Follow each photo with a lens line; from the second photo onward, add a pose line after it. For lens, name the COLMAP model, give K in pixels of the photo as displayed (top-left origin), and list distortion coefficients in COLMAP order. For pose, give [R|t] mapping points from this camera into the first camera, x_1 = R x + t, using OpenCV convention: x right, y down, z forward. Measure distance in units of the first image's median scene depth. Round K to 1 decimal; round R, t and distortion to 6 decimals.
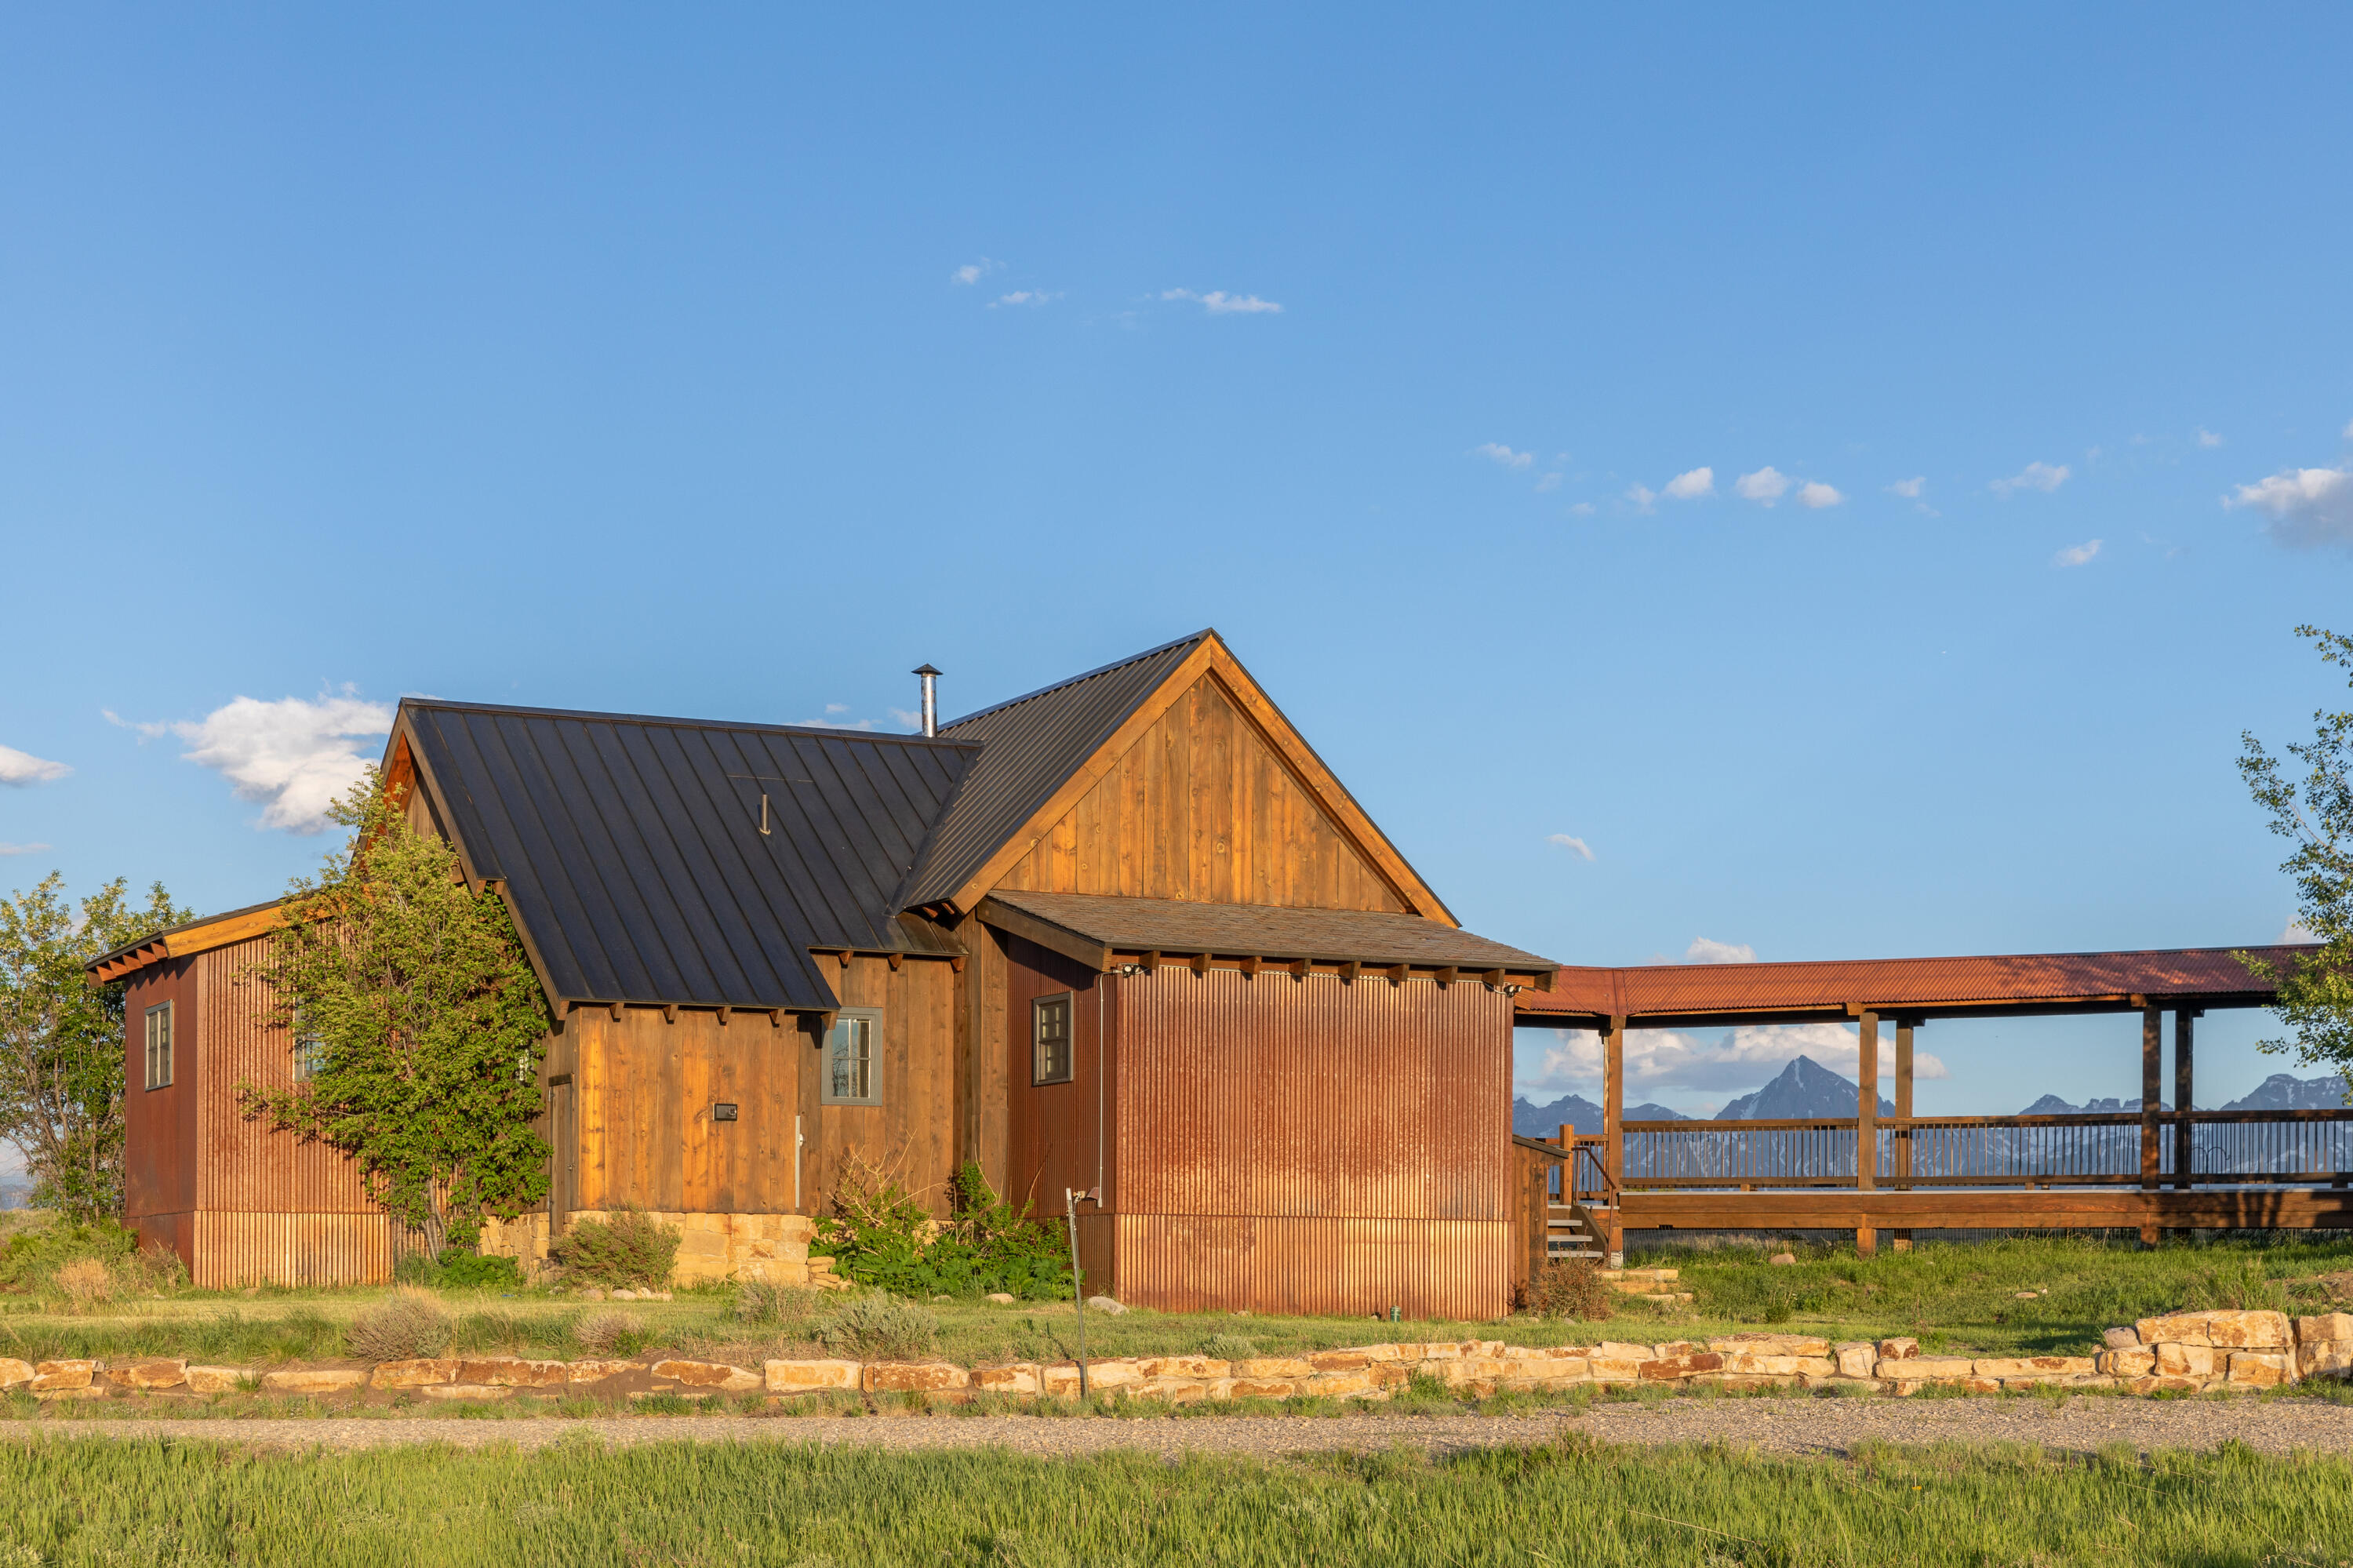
lens RADIAL K [[4185.1, 0, 1176.2], [0, 4185.1, 783.7], [0, 0, 1]] dist [0.067412, 0.000000]
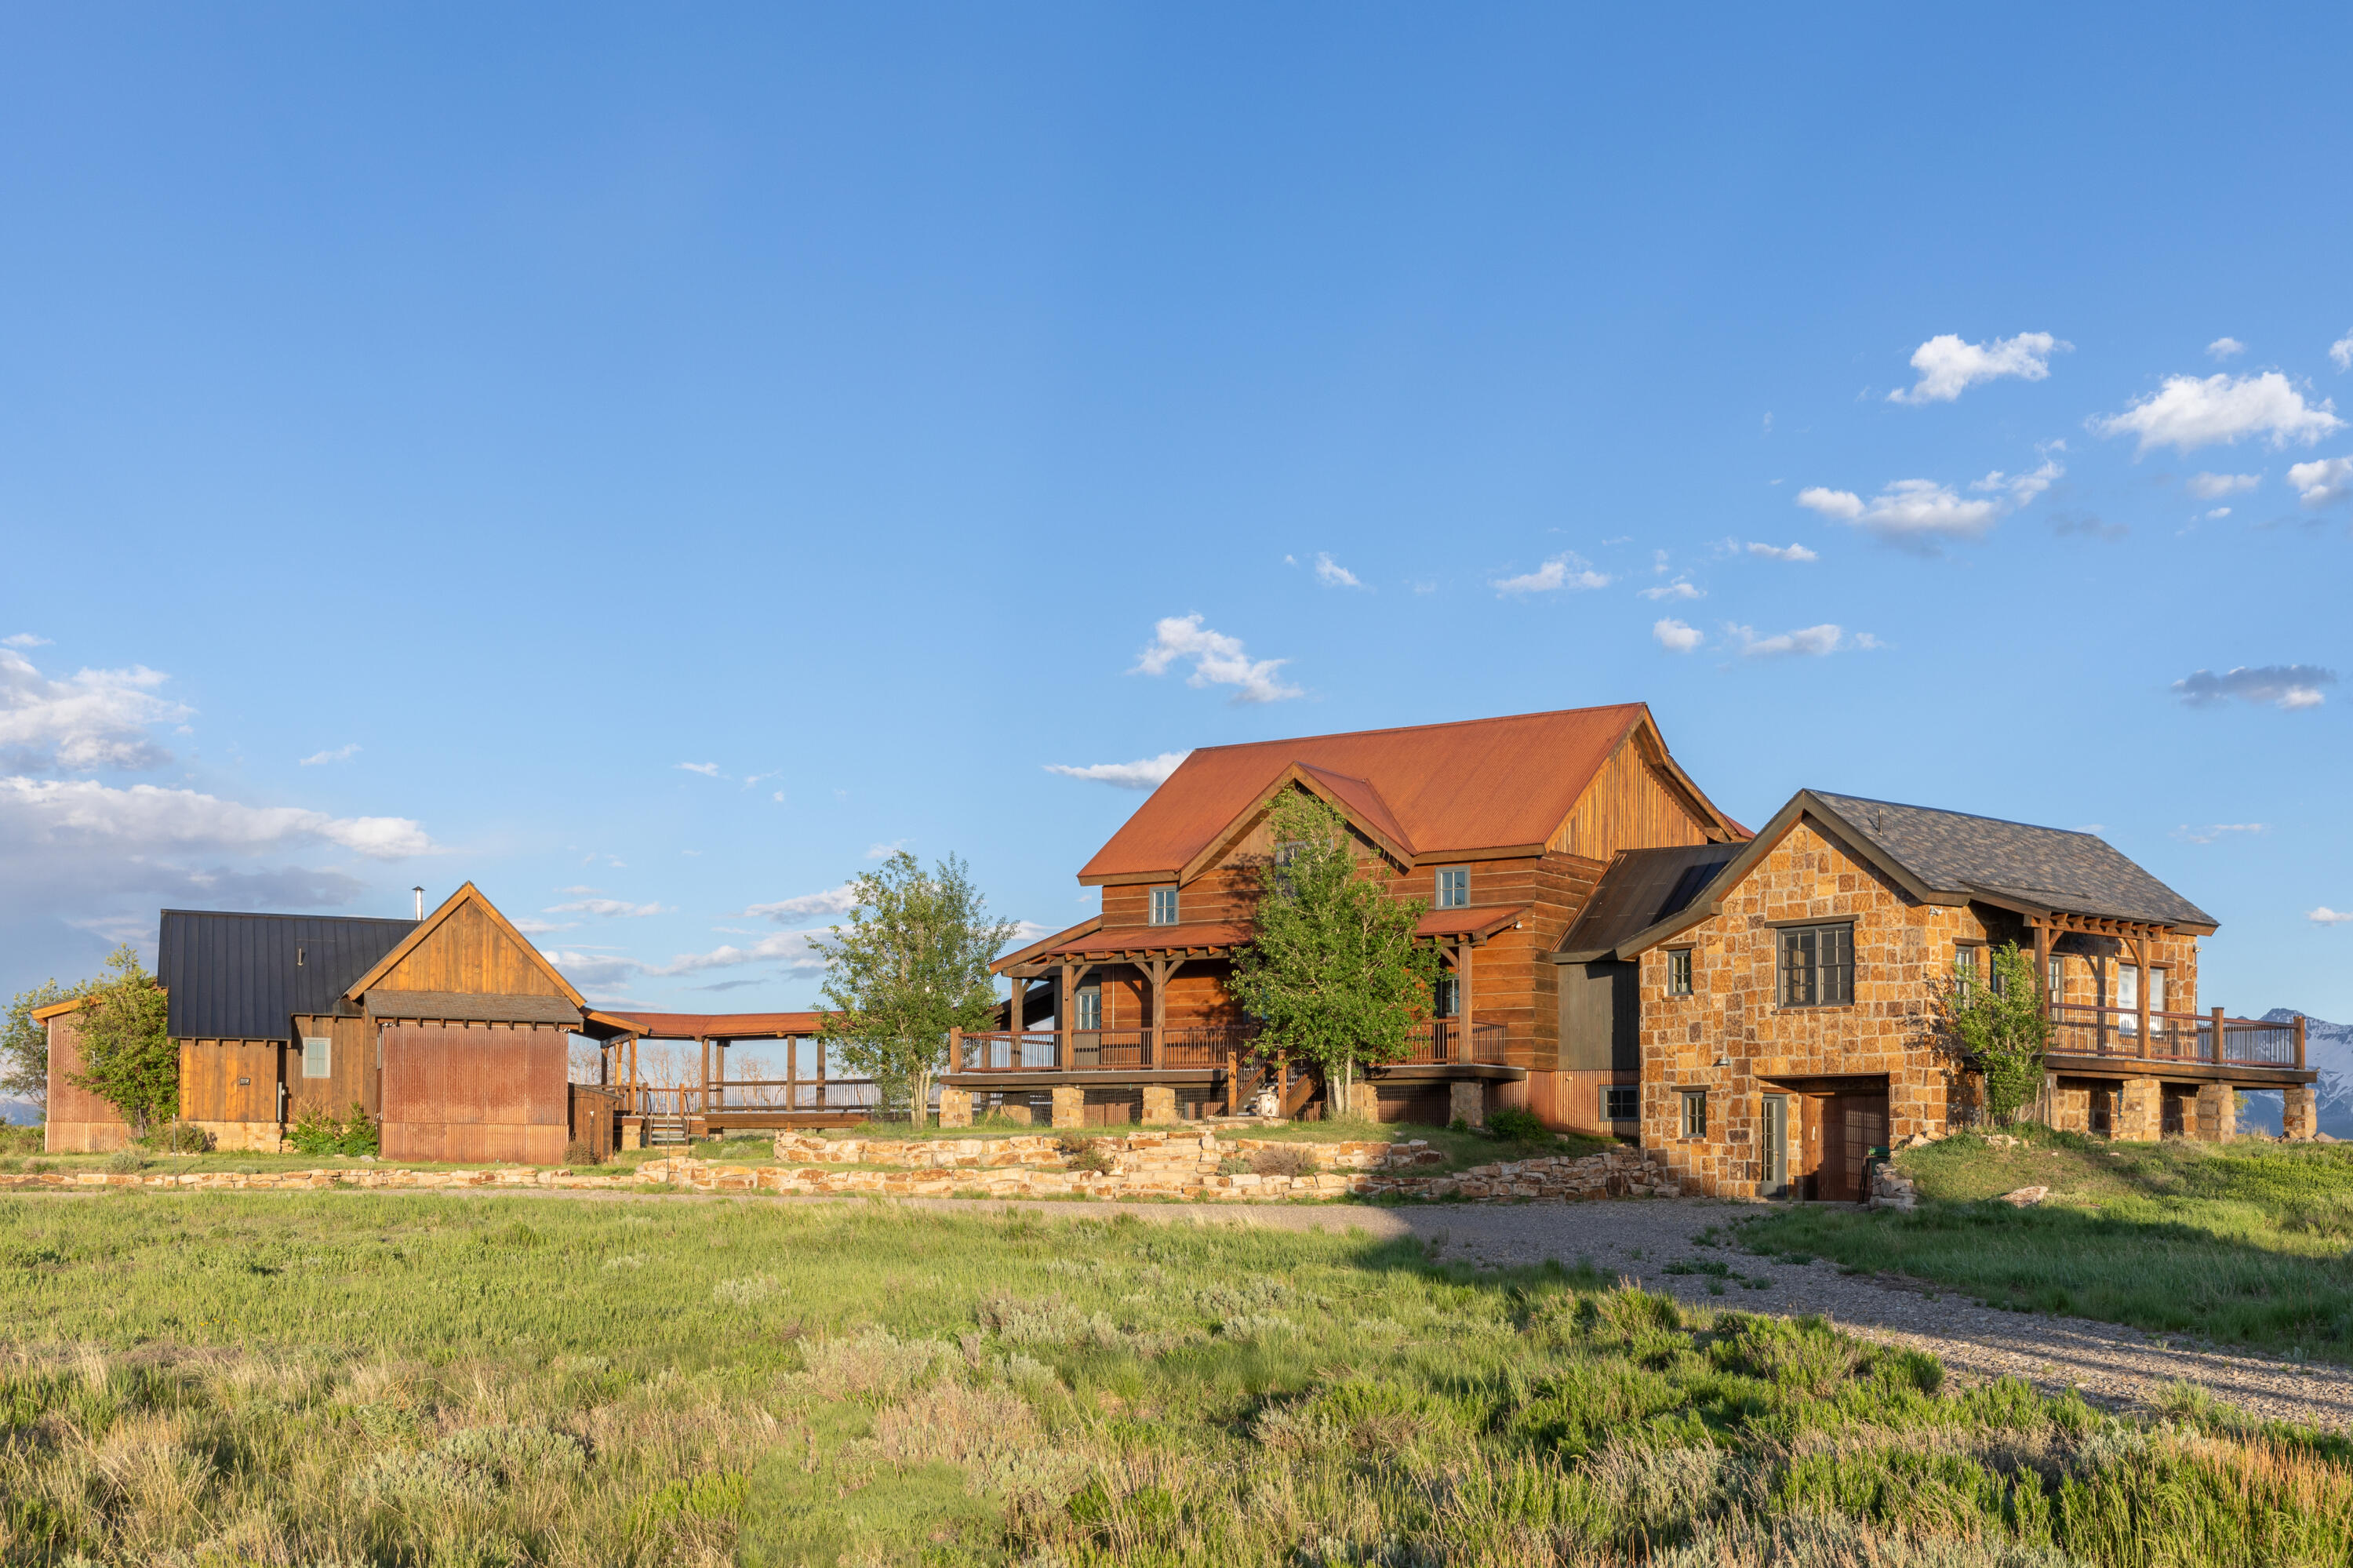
lens RADIAL K [[2605.6, 0, 1177.8], [0, 2605.6, 785.0], [0, 0, 1]] dist [0.007551, 0.000000]
pose [[0.995107, -0.014120, -0.097785, 0.594360], [0.011187, 0.999473, -0.030484, -0.043678], [0.098164, 0.029241, 0.994741, -0.485616]]
